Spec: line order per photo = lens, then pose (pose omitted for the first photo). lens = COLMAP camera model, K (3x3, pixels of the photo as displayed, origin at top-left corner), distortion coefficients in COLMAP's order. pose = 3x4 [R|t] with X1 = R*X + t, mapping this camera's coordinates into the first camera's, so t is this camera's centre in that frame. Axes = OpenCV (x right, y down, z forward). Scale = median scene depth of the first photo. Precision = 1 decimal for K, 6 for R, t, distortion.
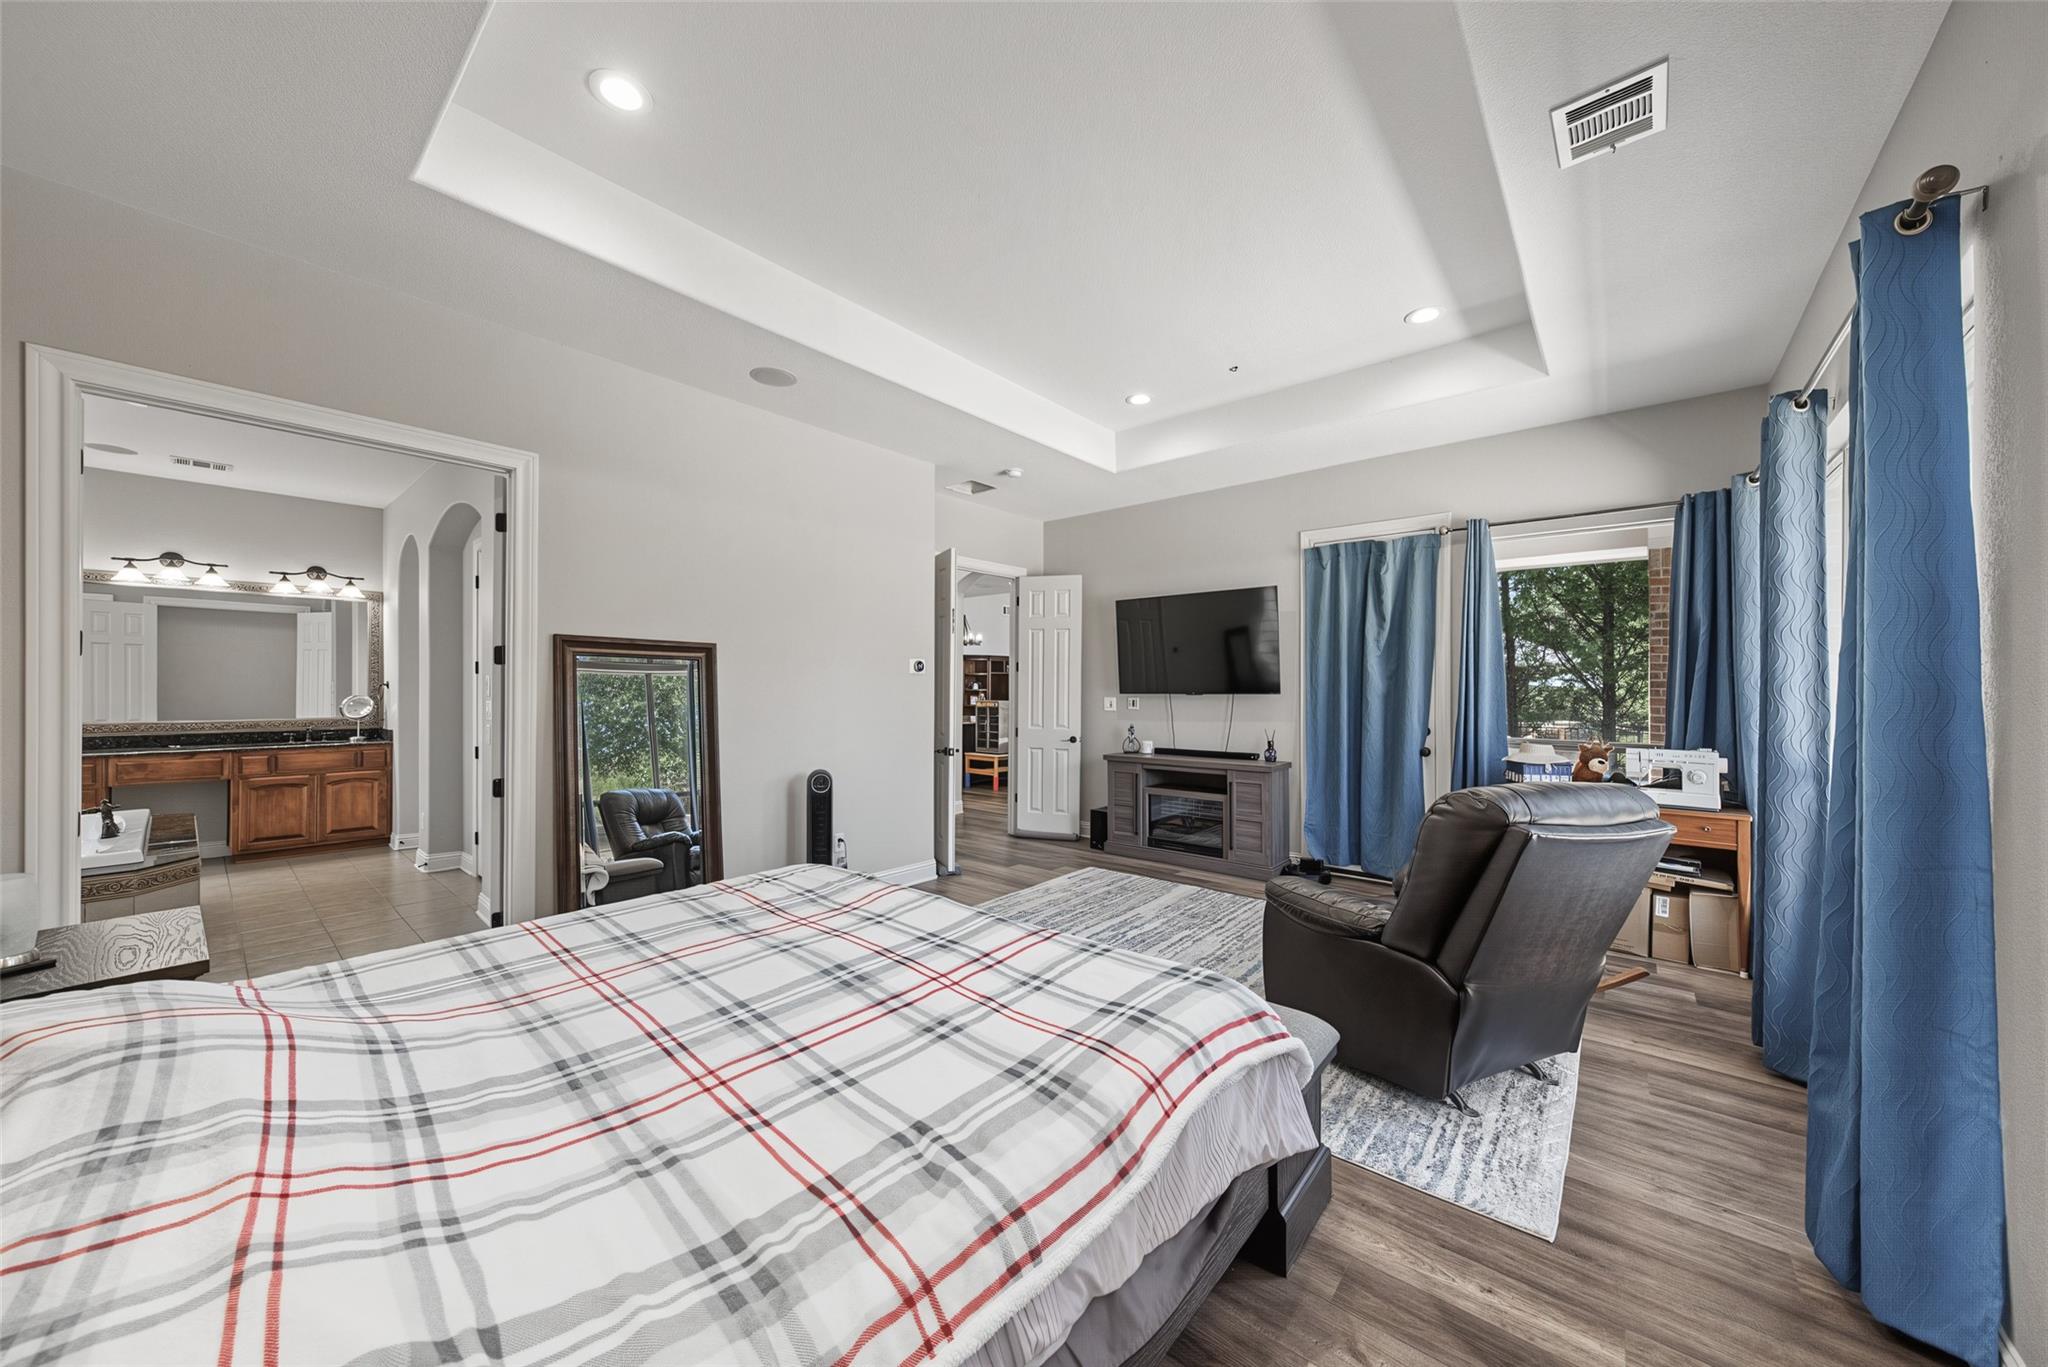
lens RADIAL K [[720.4, 0, 1024.0], [0, 720.4, 683.5], [0, 0, 1]] dist [0.000565, 0.000019]
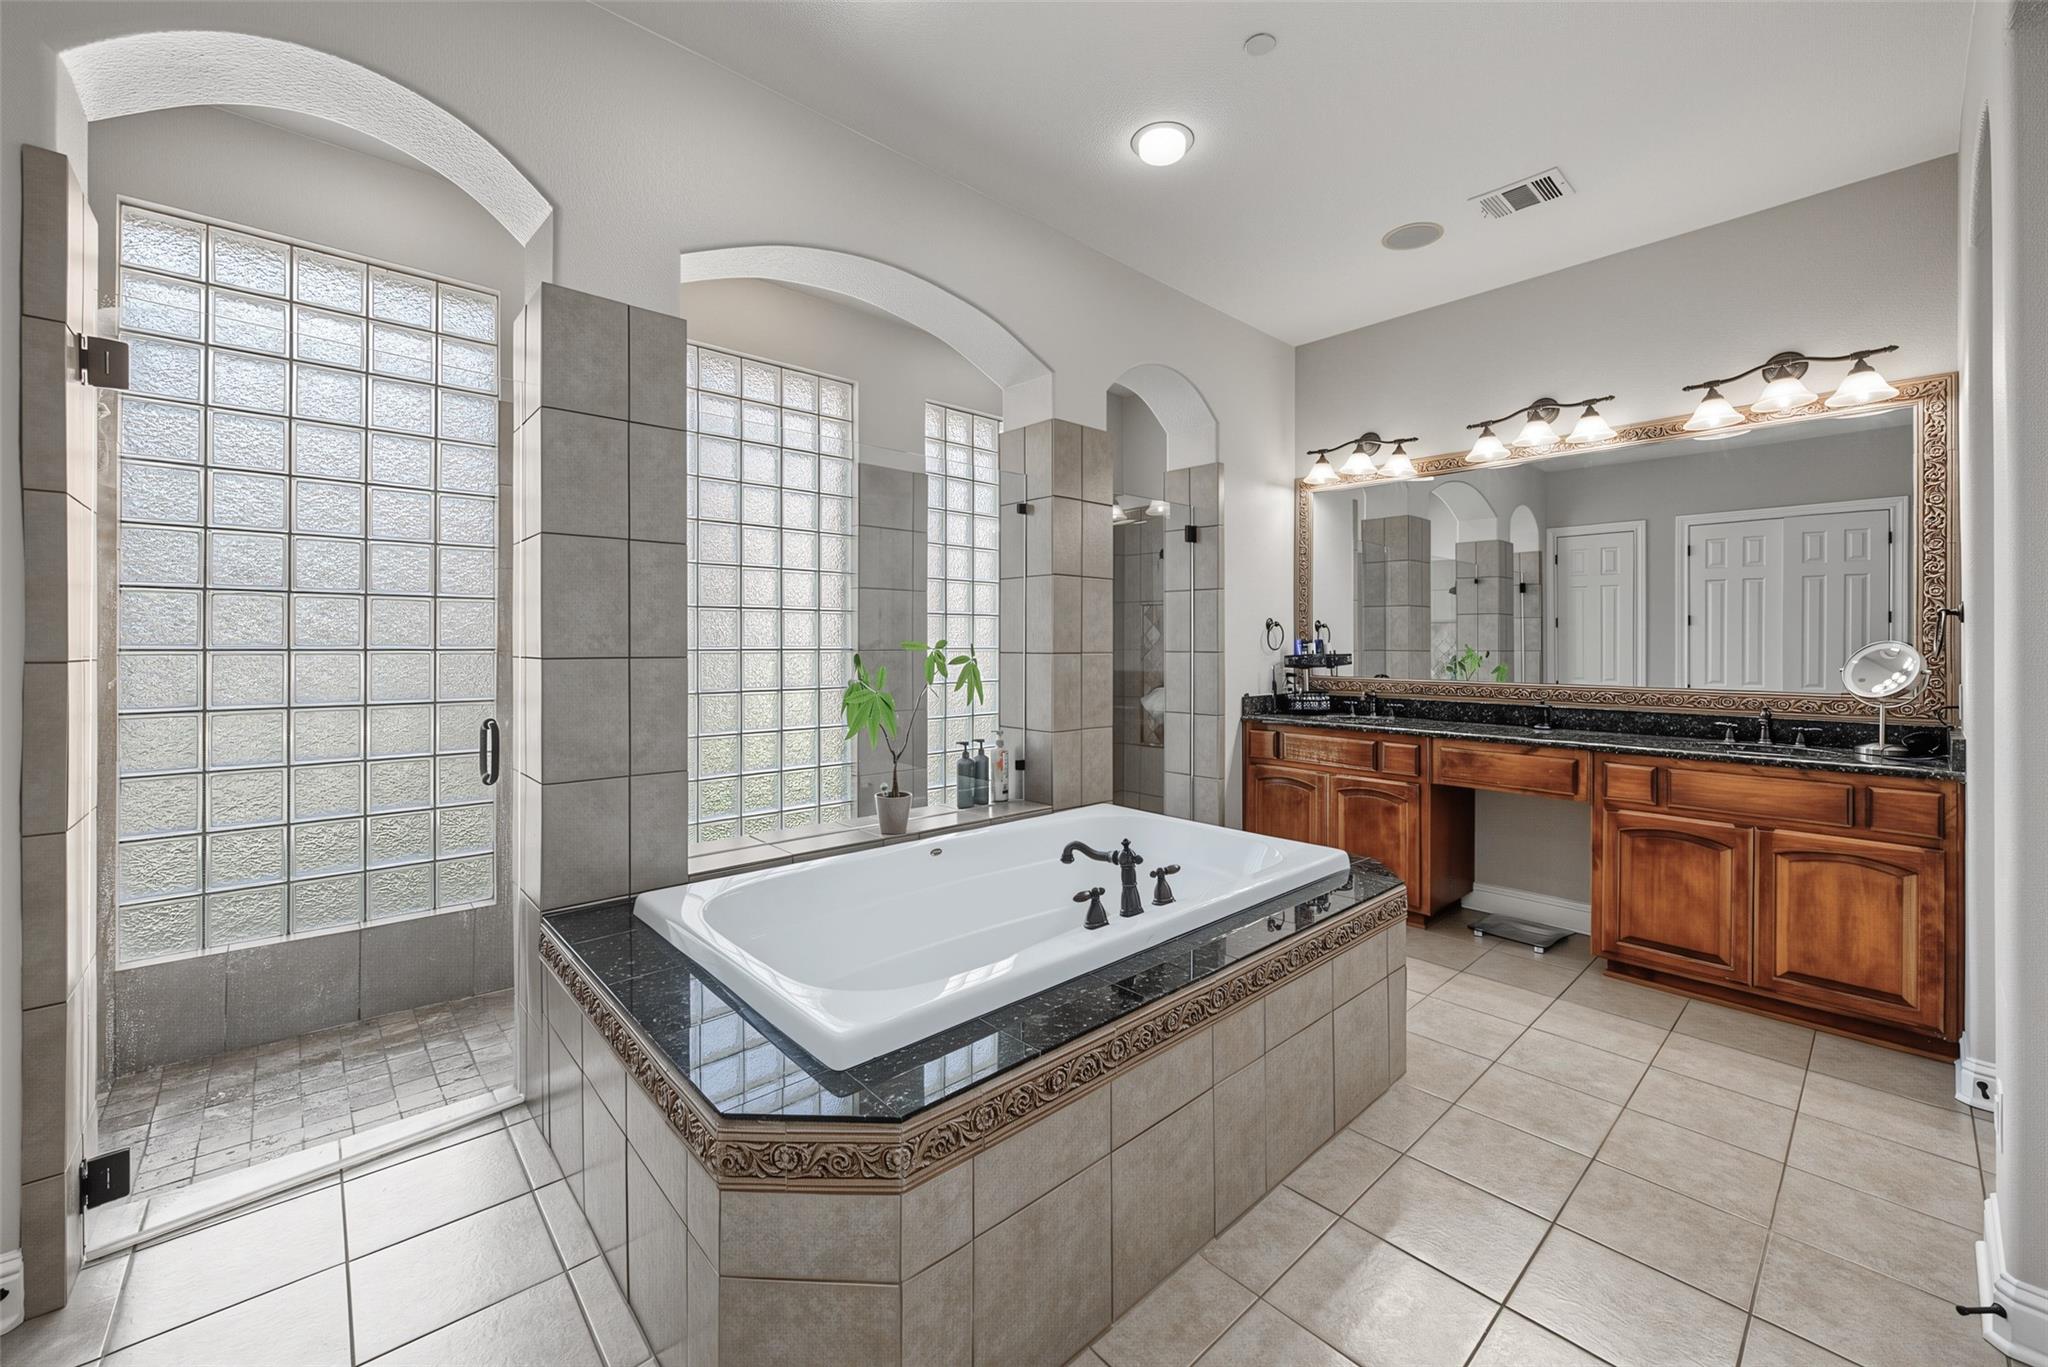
lens RADIAL K [[796.2, 0, 1029.7], [0, 796.2, 643.8], [0, 0, 1]] dist [-0.001247, -0.000194]
pose [[-0.121629, -0.006359, -0.992555, -0.458511], [-0.000239, 0.999980, -0.006378, 0.021931], [0.992576, -0.000538, -0.121628, 0.624580]]
